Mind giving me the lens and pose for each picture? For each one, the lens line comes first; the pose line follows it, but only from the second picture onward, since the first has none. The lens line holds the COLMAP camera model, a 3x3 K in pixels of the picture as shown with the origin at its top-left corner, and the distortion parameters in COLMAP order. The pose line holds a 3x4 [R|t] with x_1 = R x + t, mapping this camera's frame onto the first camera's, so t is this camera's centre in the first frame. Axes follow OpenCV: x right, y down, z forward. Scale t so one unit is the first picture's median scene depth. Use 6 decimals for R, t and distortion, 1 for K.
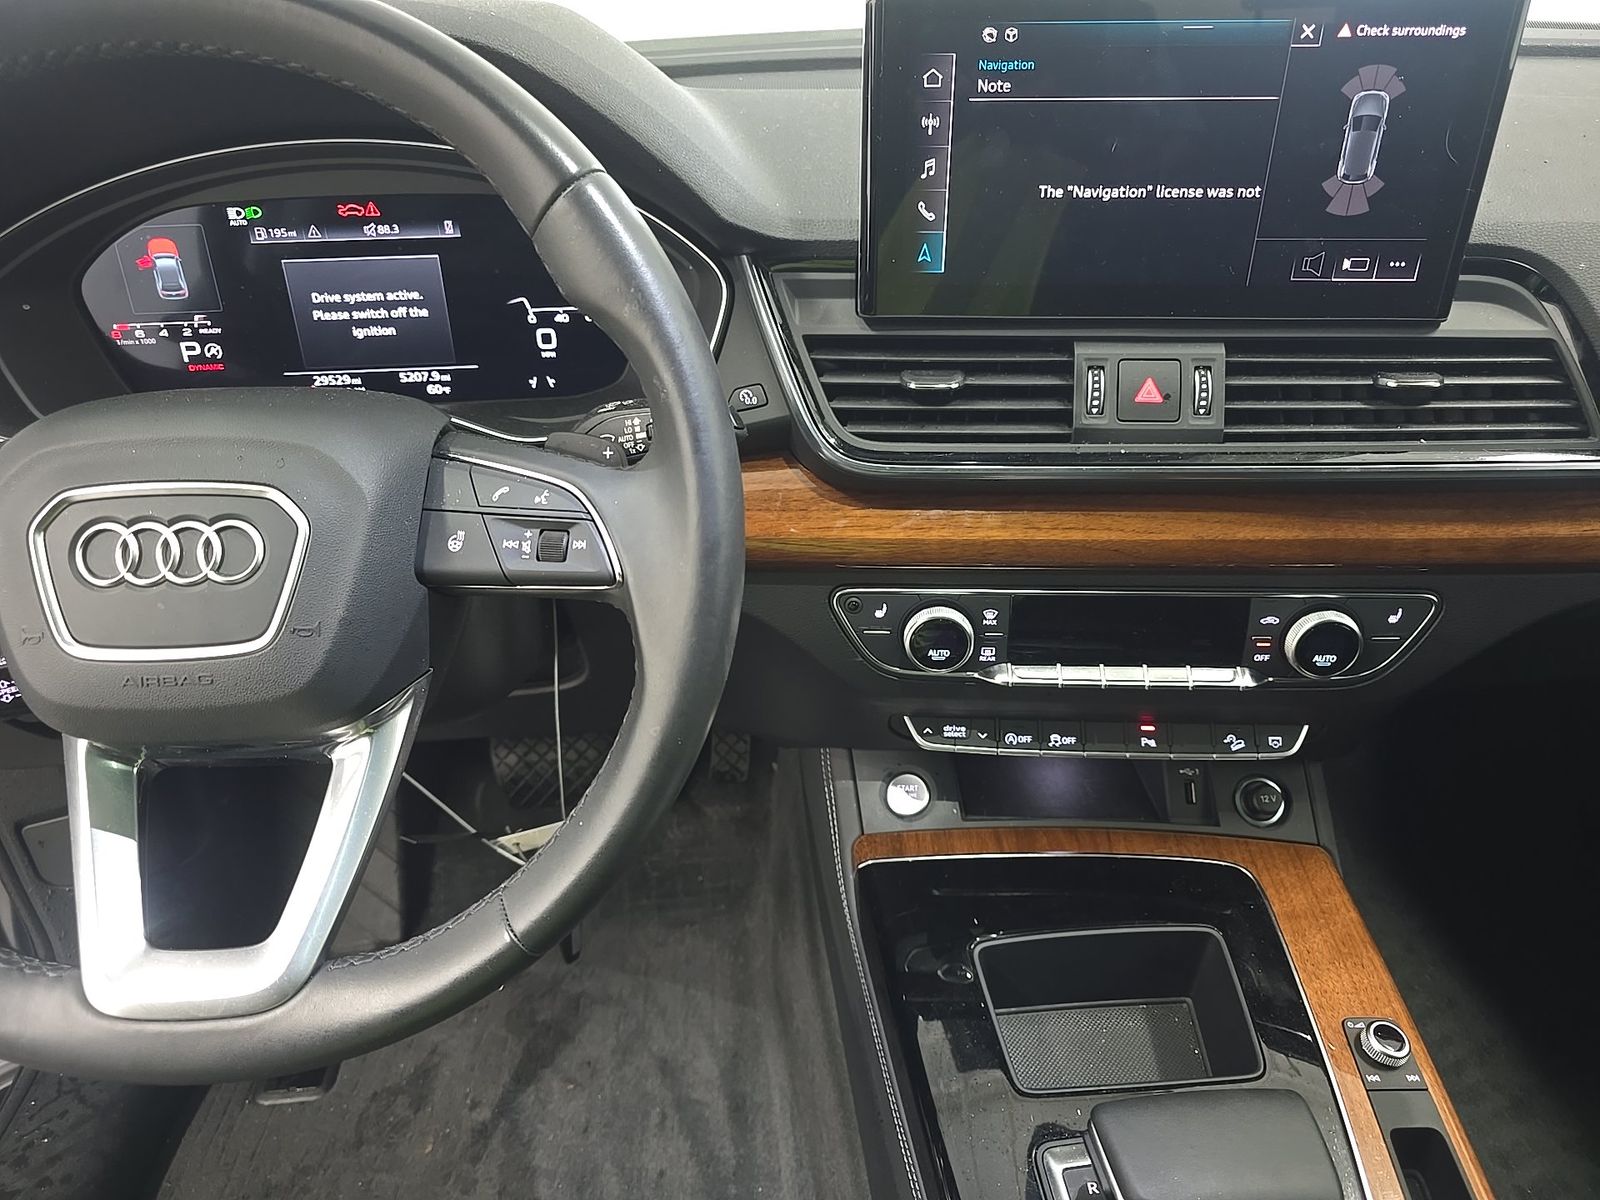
lens RADIAL K [[1074.6, 0, 785.4], [0, 1074.6, 607.1], [0, 0, 1]] dist [0.040528, -0.043185]
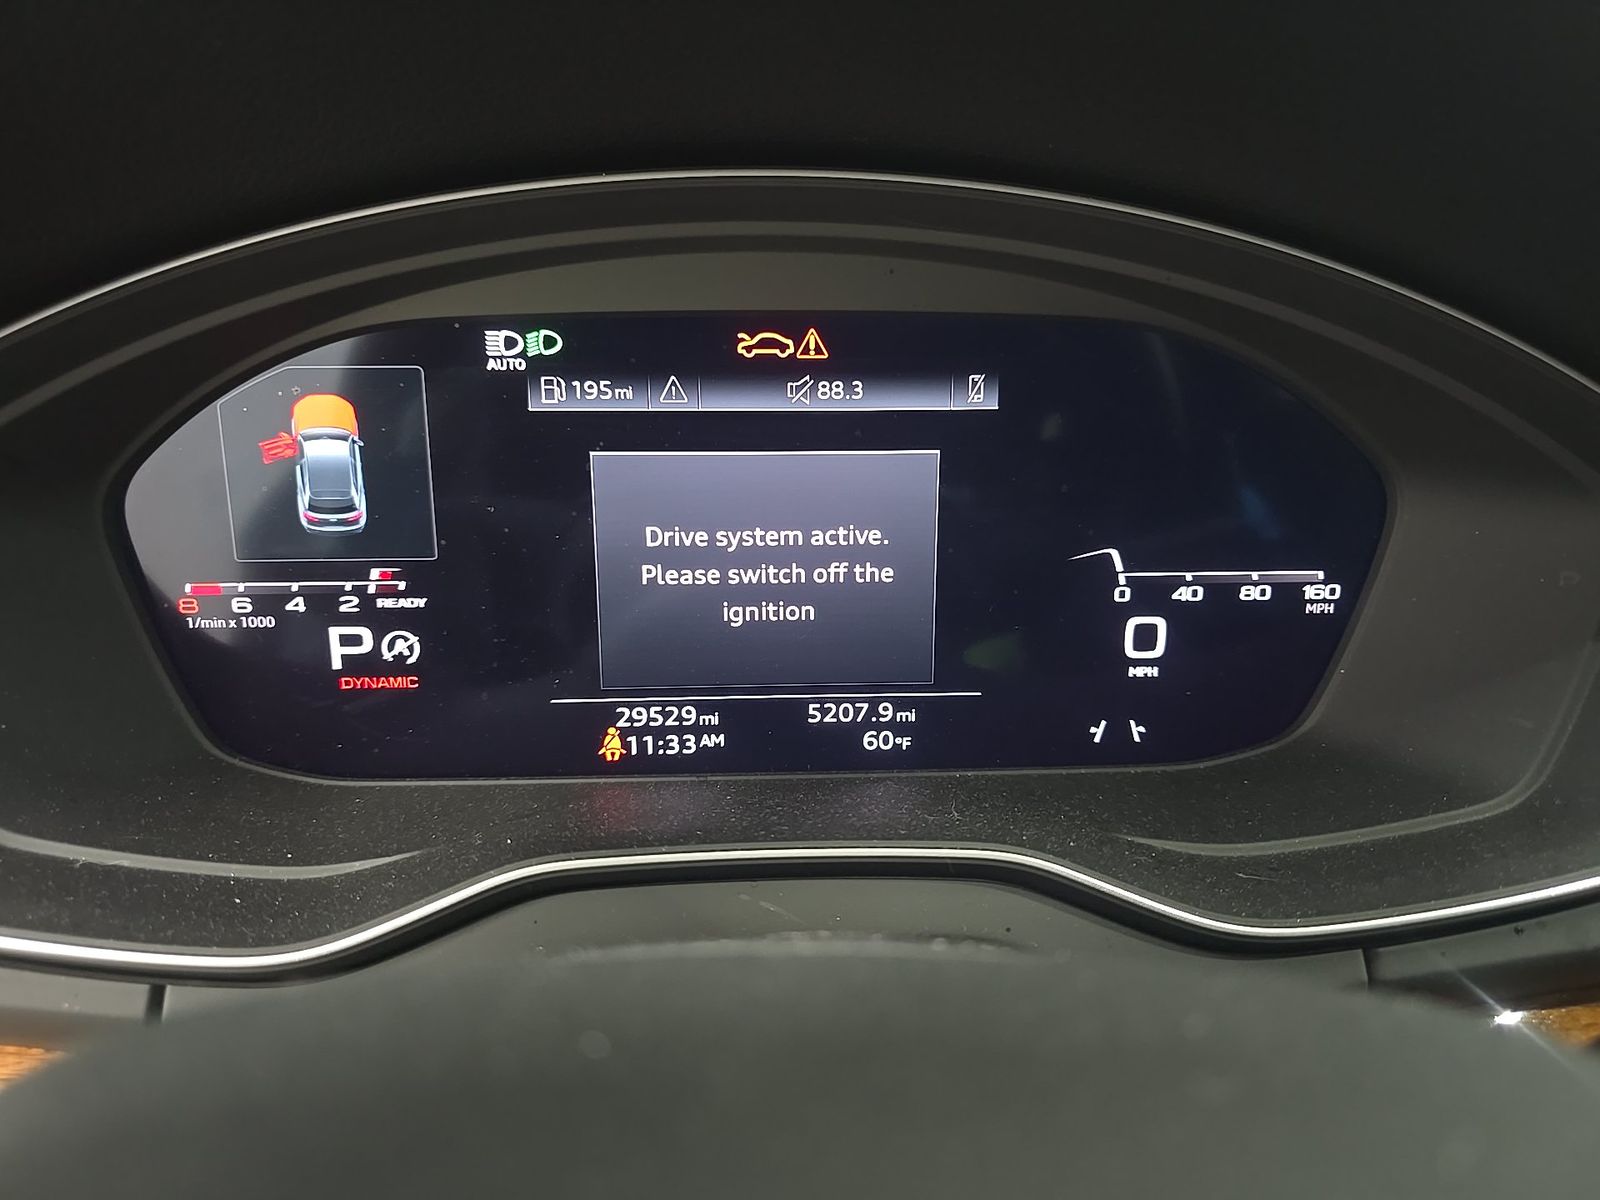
lens RADIAL K [[1074.6, 0, 793.8], [0, 1074.6, 616.4], [0, 0, 1]] dist [0.040528, -0.043185]
pose [[0.999326, 0.031570, -0.018710, -0.369580], [-0.034614, 0.980220, -0.194859, -0.172433], [0.012188, 0.195375, 0.980653, 0.585041]]
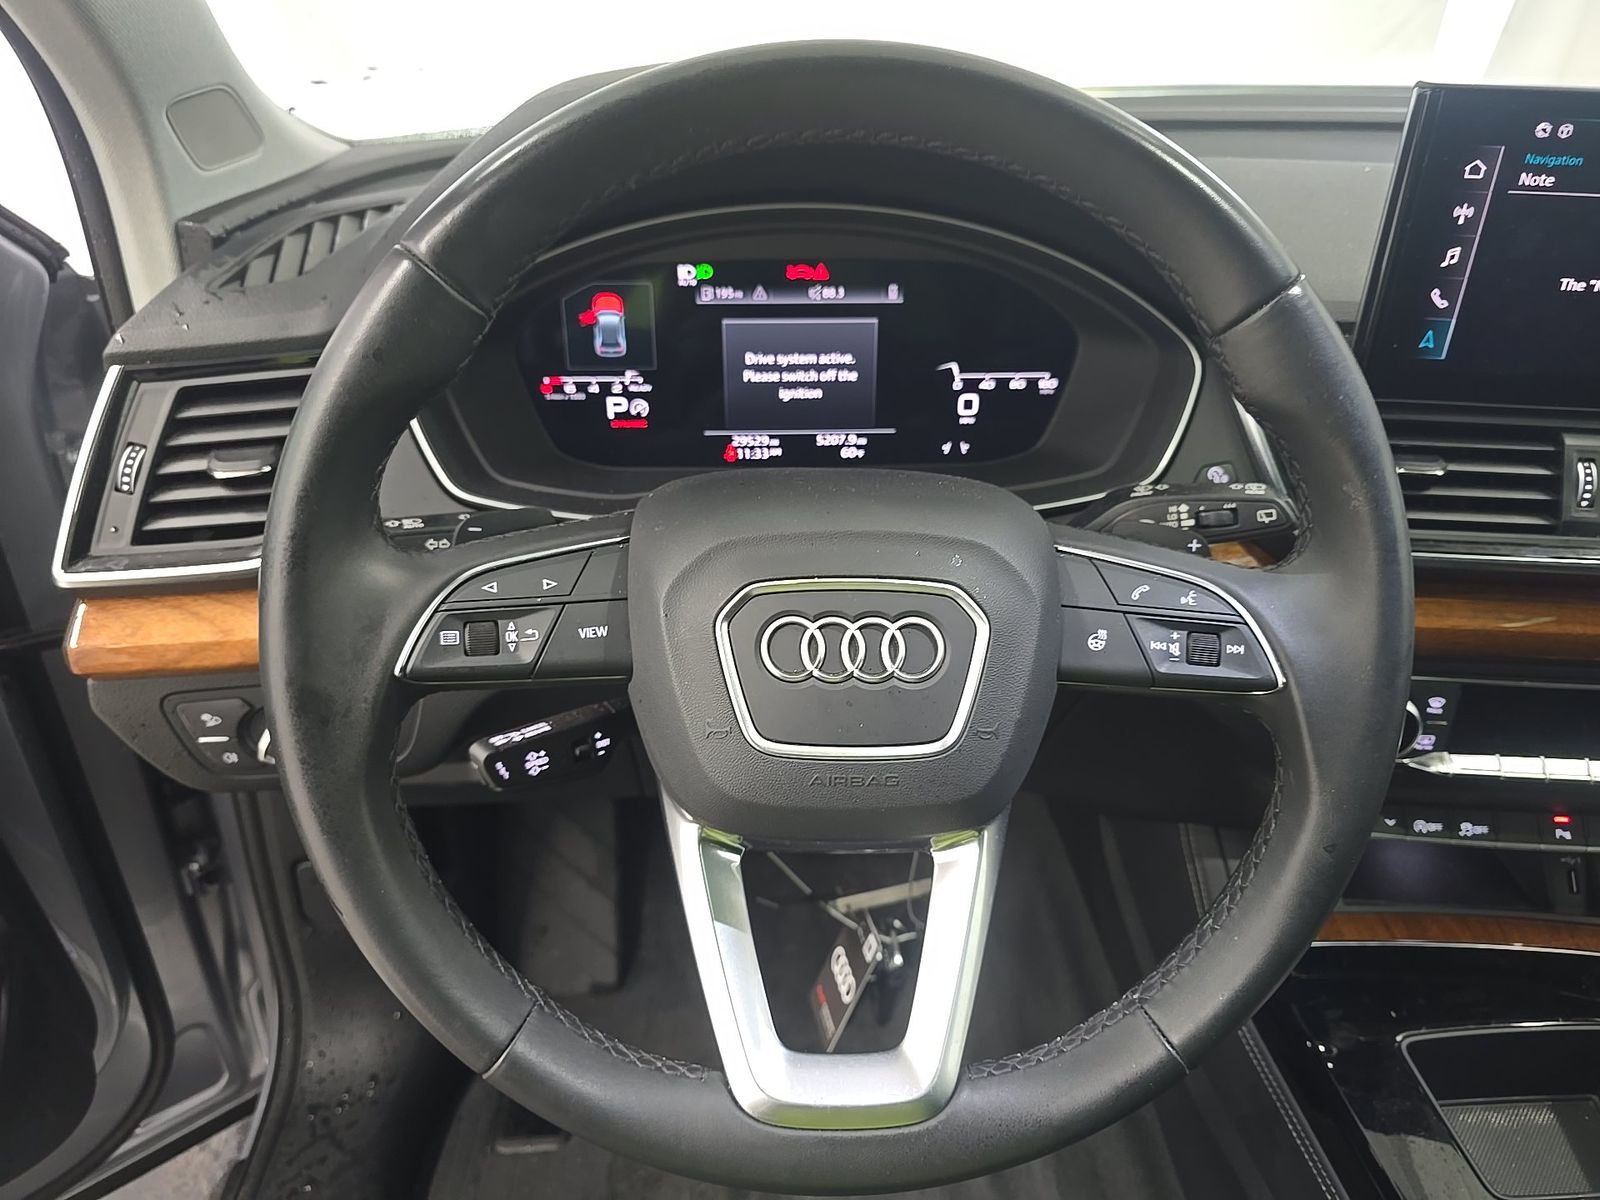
lens RADIAL K [[1074.6, 0, 804.0], [0, 1074.6, 609.7], [0, 0, 1]] dist [0.040528, -0.043185]
pose [[0.999442, 0.033020, 0.005056, -0.383652], [-0.032944, 0.999354, -0.014383, -0.043704], [-0.005528, 0.014208, 0.999884, 0.017634]]
